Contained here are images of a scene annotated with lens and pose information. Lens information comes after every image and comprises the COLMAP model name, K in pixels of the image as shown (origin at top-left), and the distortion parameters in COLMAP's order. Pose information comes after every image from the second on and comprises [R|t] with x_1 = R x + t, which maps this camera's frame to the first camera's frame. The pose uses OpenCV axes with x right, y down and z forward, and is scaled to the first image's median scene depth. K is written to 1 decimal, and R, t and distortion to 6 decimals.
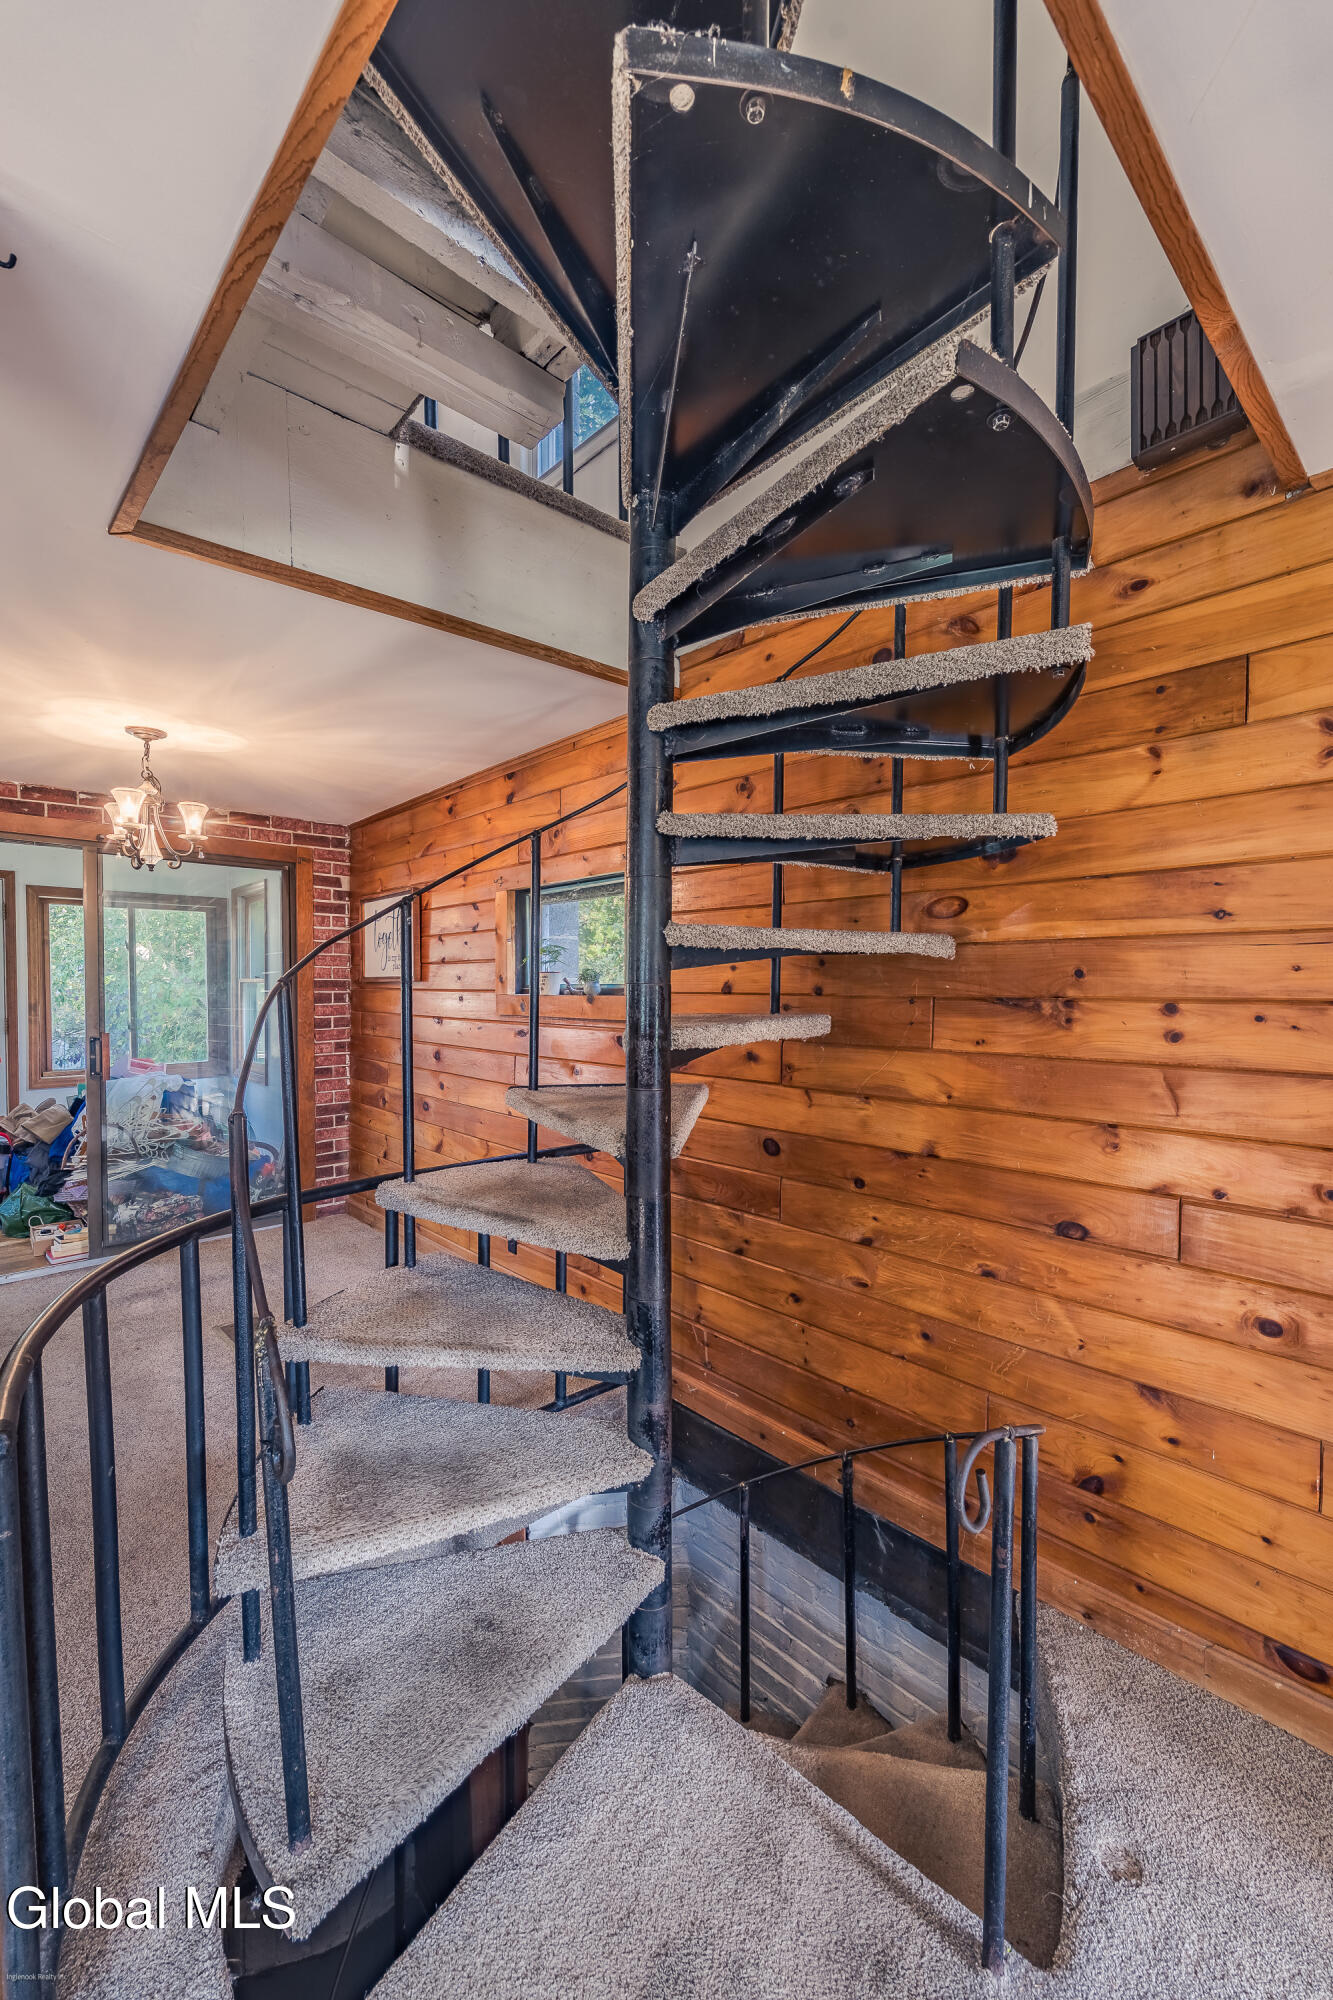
lens RADIAL K [[795.3, 0, 676.2], [0, 795.3, 1006.1], [0, 0, 1]] dist [-0.010071, 0.002270]
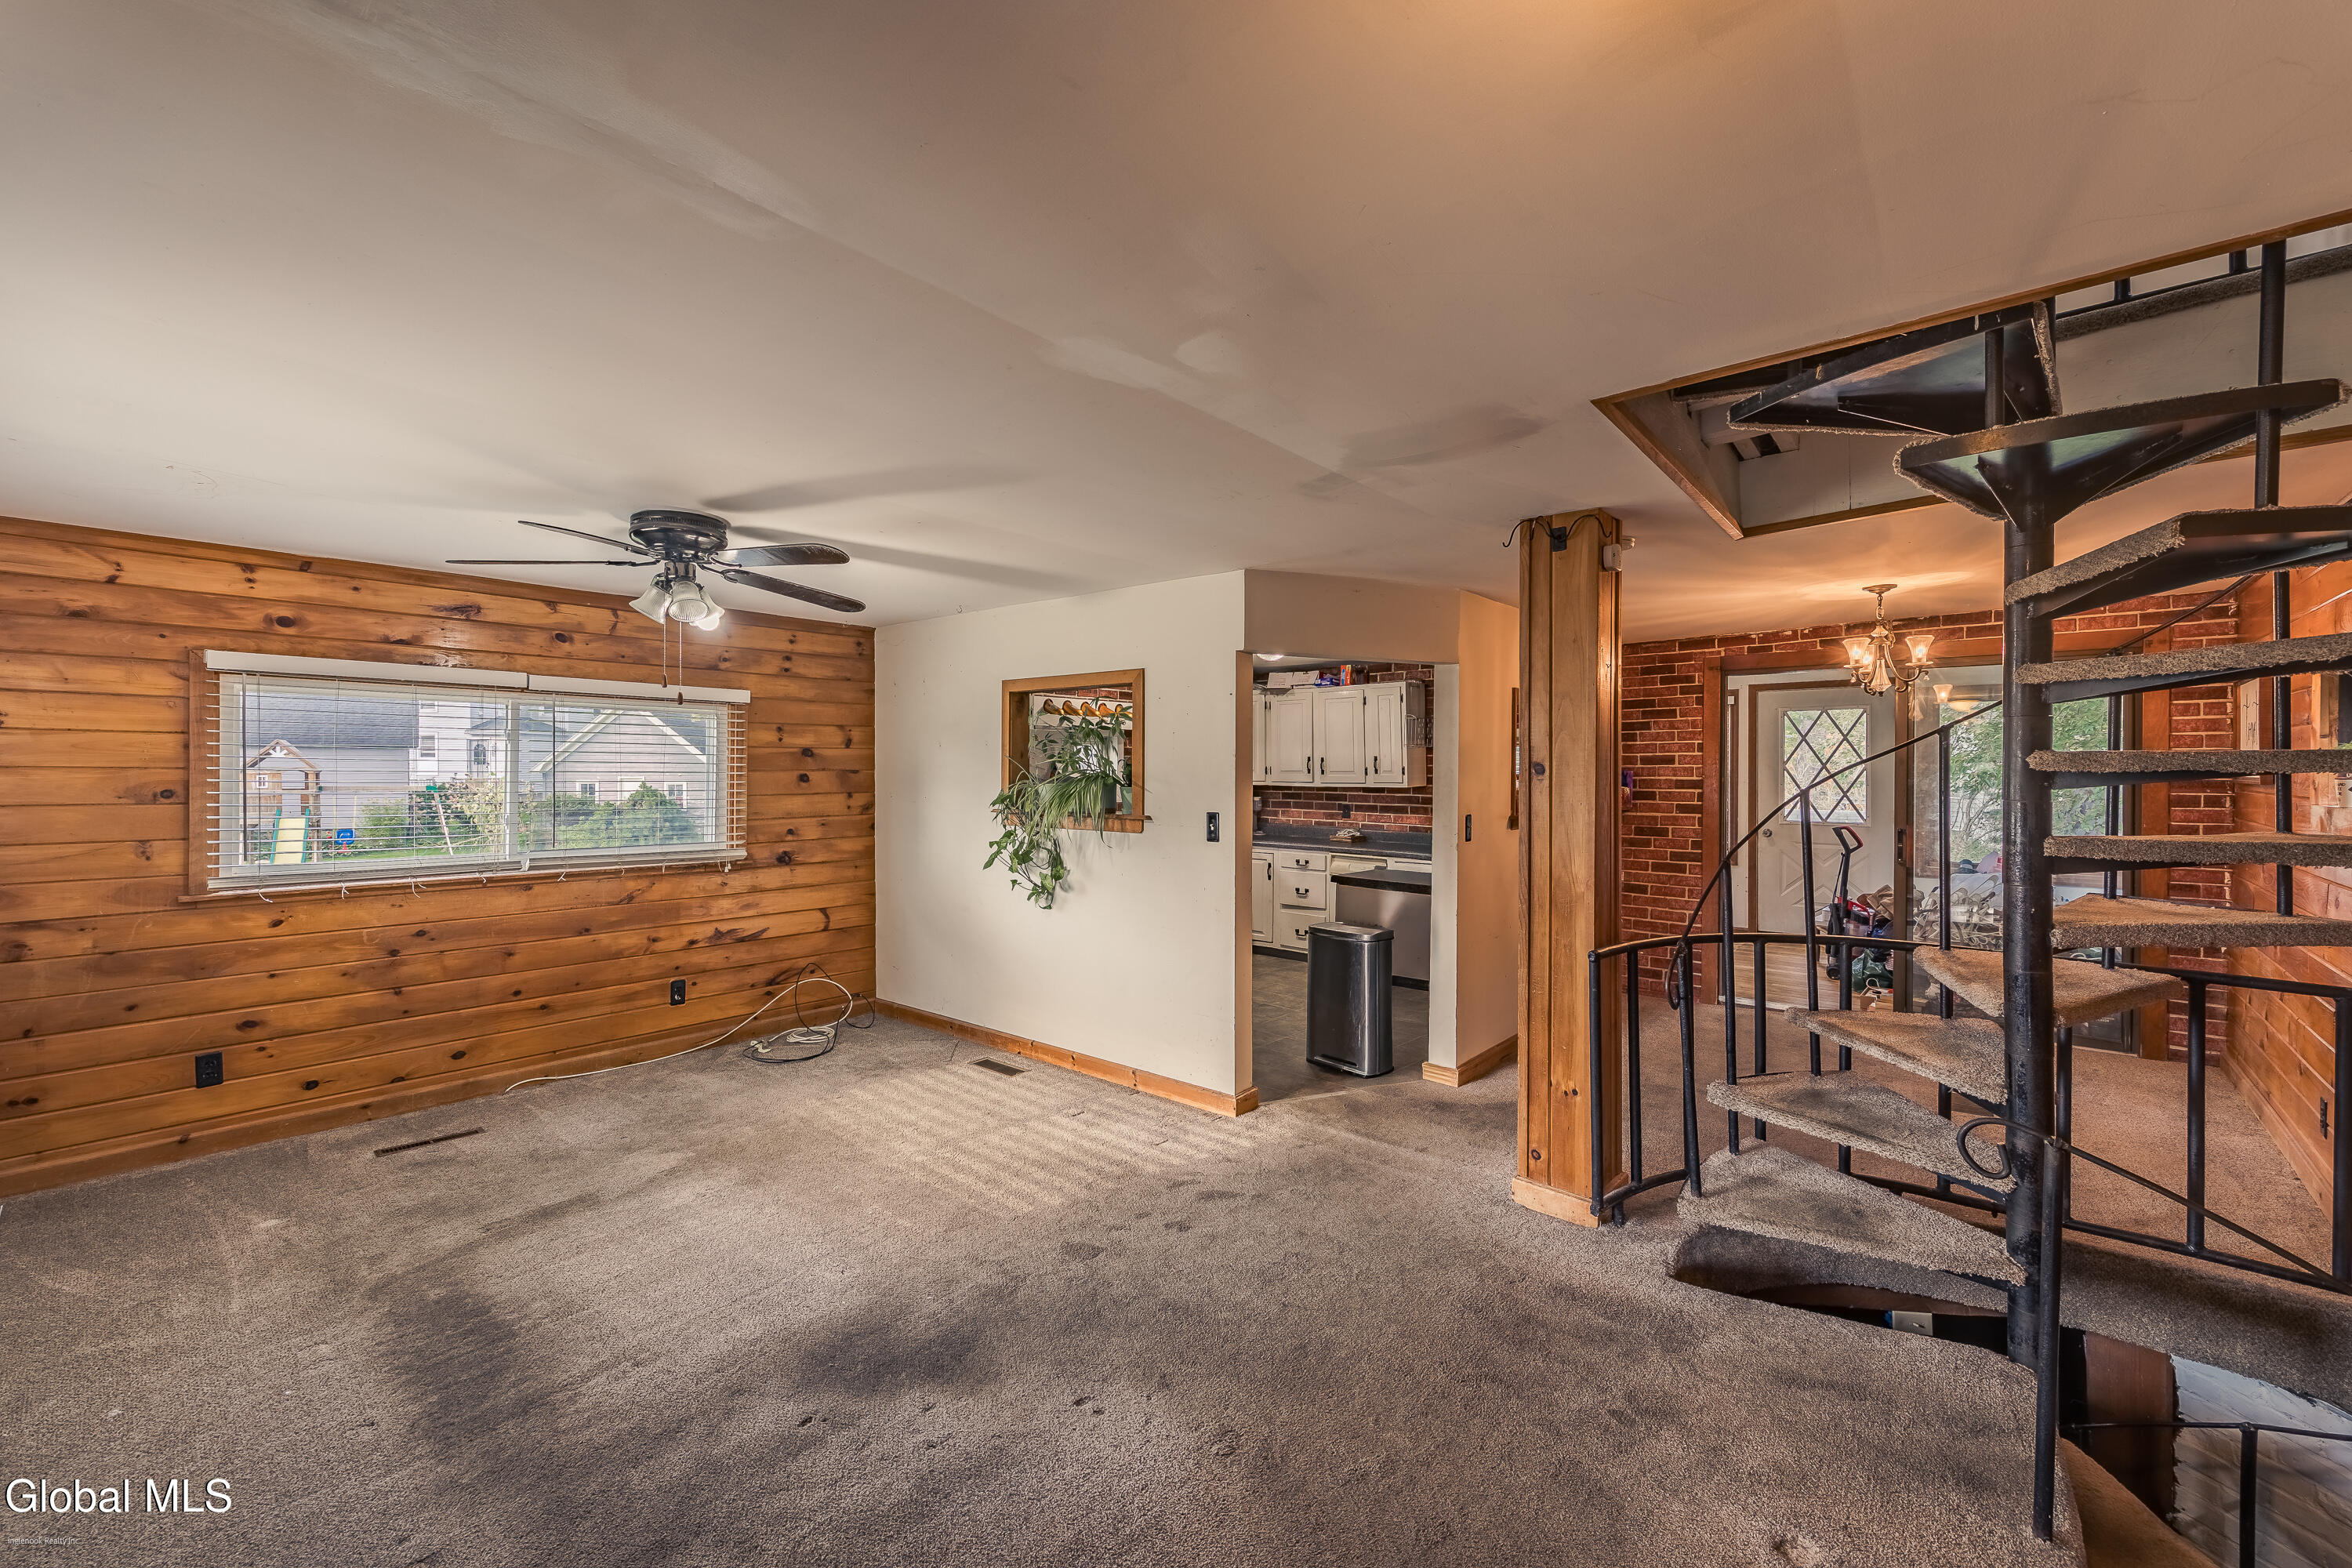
lens RADIAL K [[935.2, 0, 1169.1], [0, 935.2, 774.4], [0, 0, 1]] dist [-0.010071, 0.002270]
pose [[0.083620, 0.003348, -0.996492, 0.748849], [-0.025482, 0.999675, 0.001220, -0.021022], [0.996172, 0.025291, 0.083678, -0.258614]]
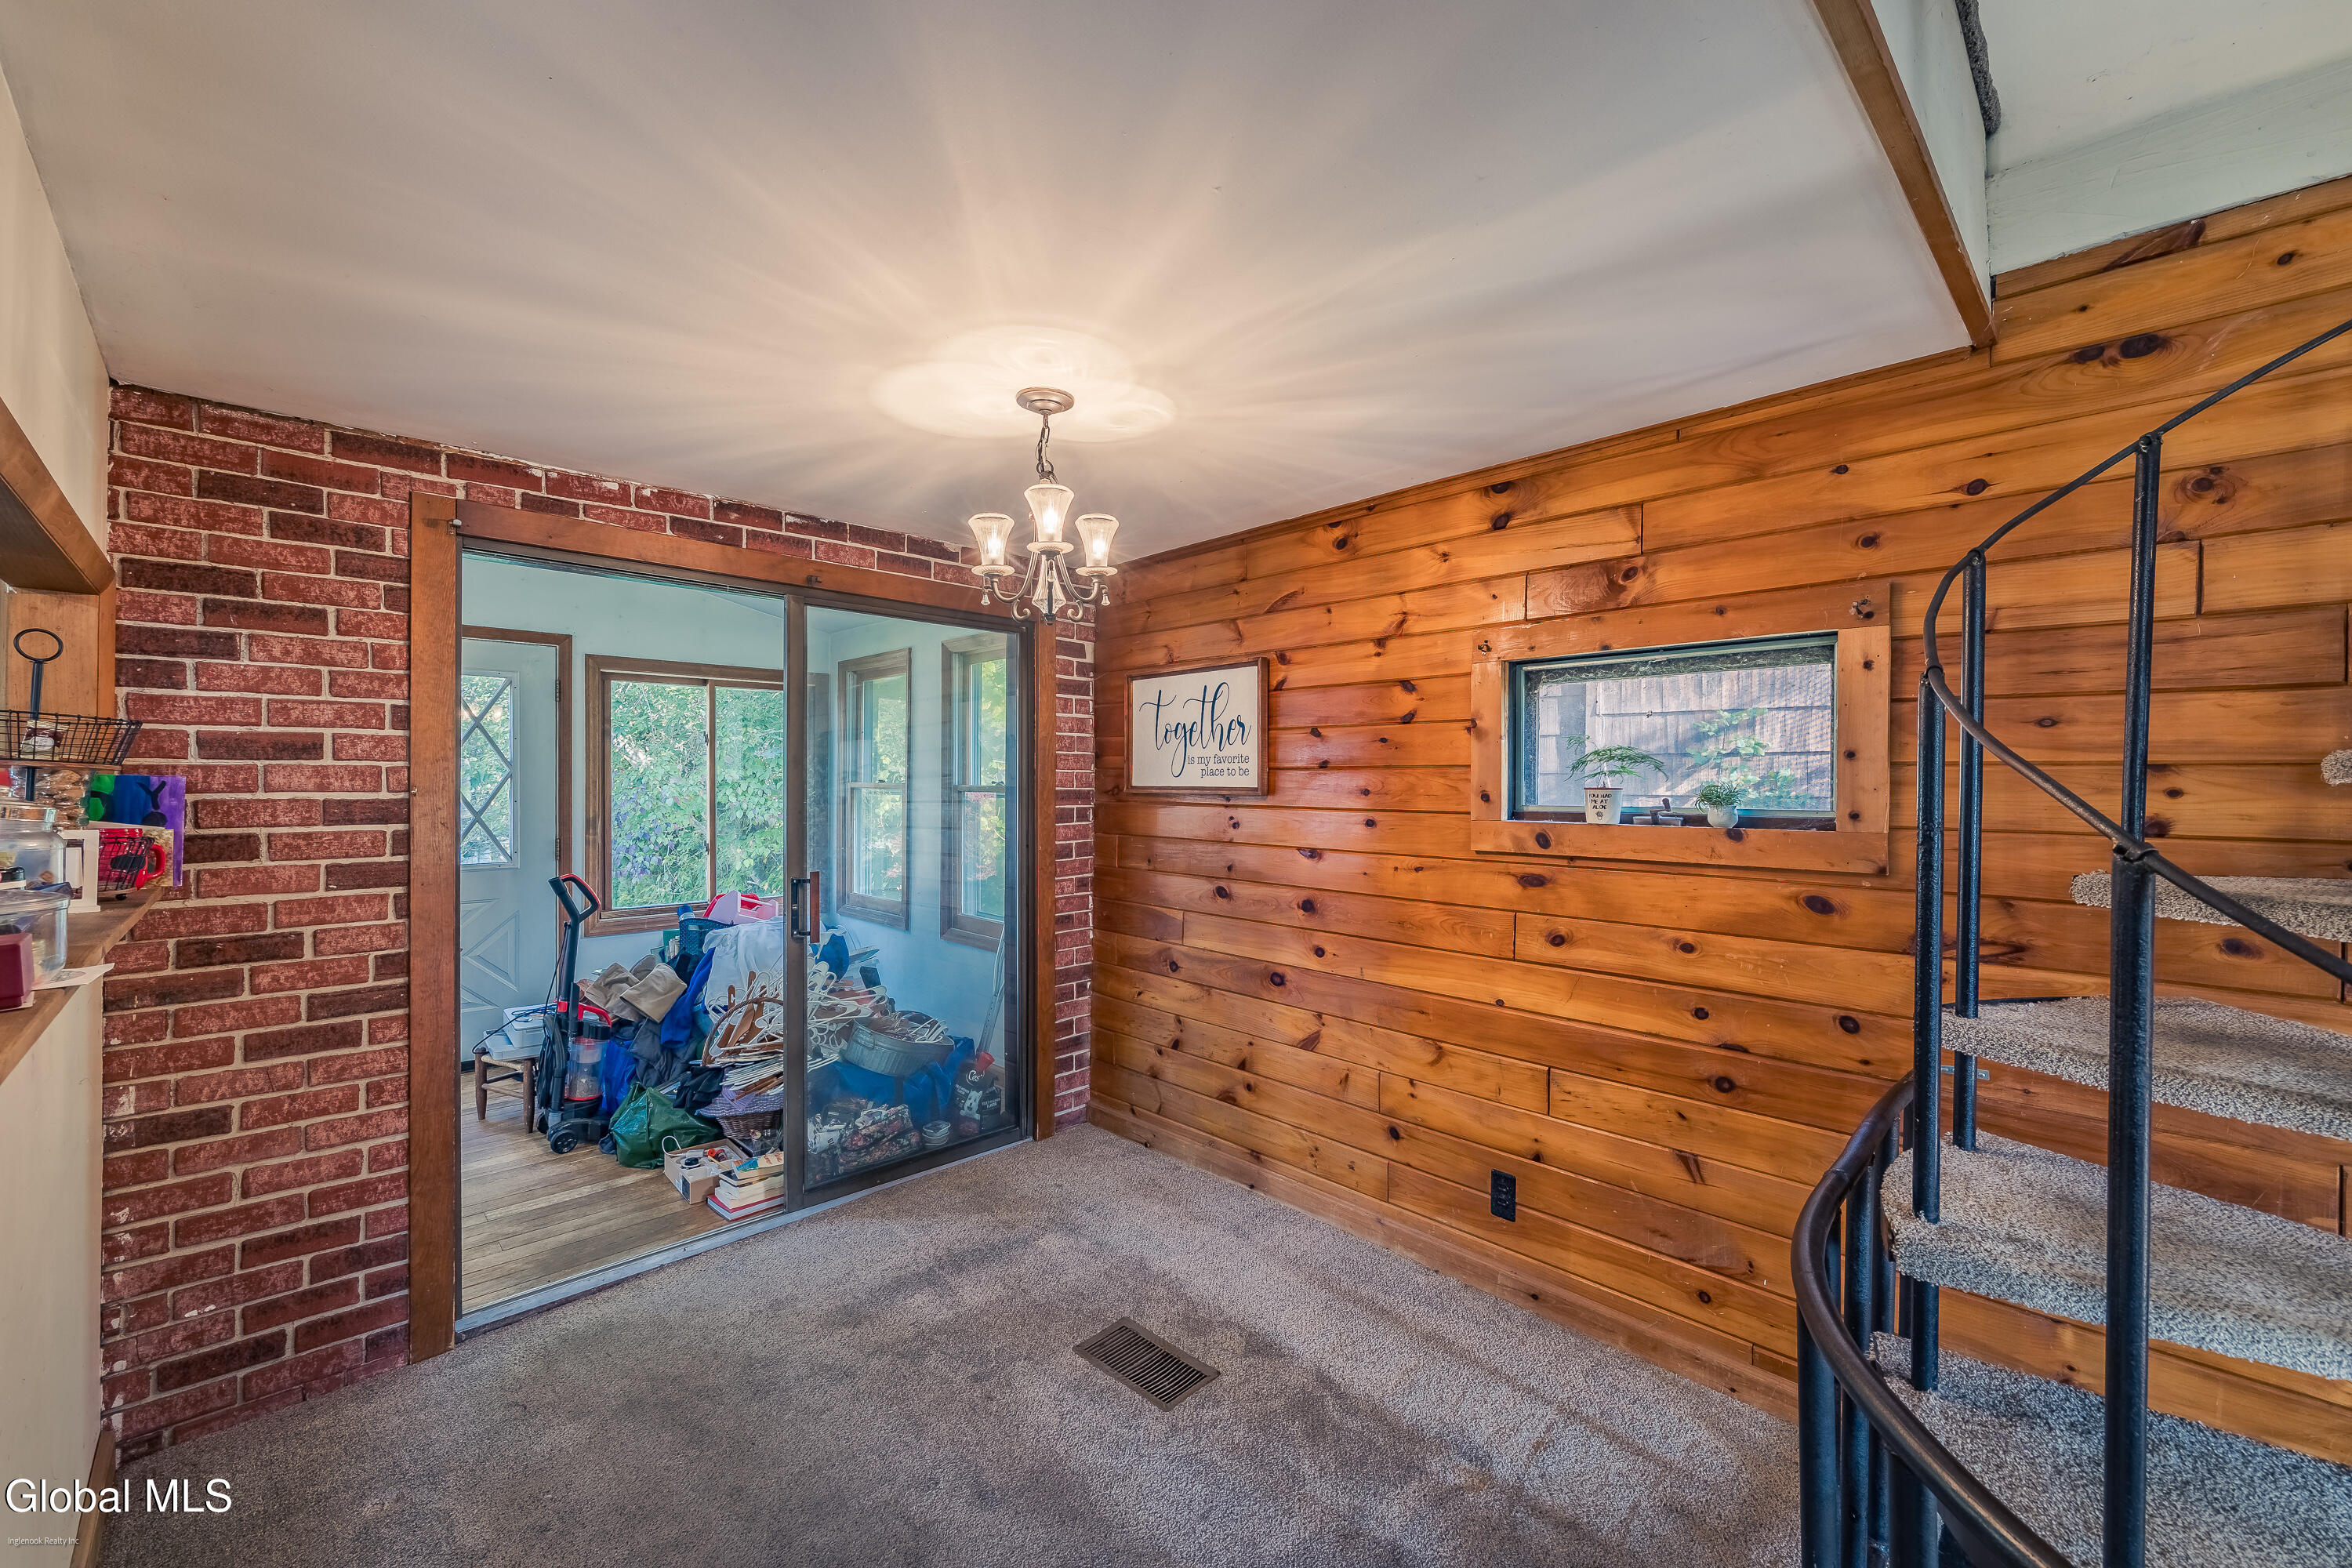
lens RADIAL K [[935.2, 0, 1171.7], [0, 935.2, 787.7], [0, 0, 1]] dist [-0.010071, 0.002270]
pose [[0.999948, 0.001747, 0.010001, -0.603065], [-0.001581, 0.999860, -0.016669, -0.035277], [-0.010029, 0.016652, 0.999811, 0.291723]]
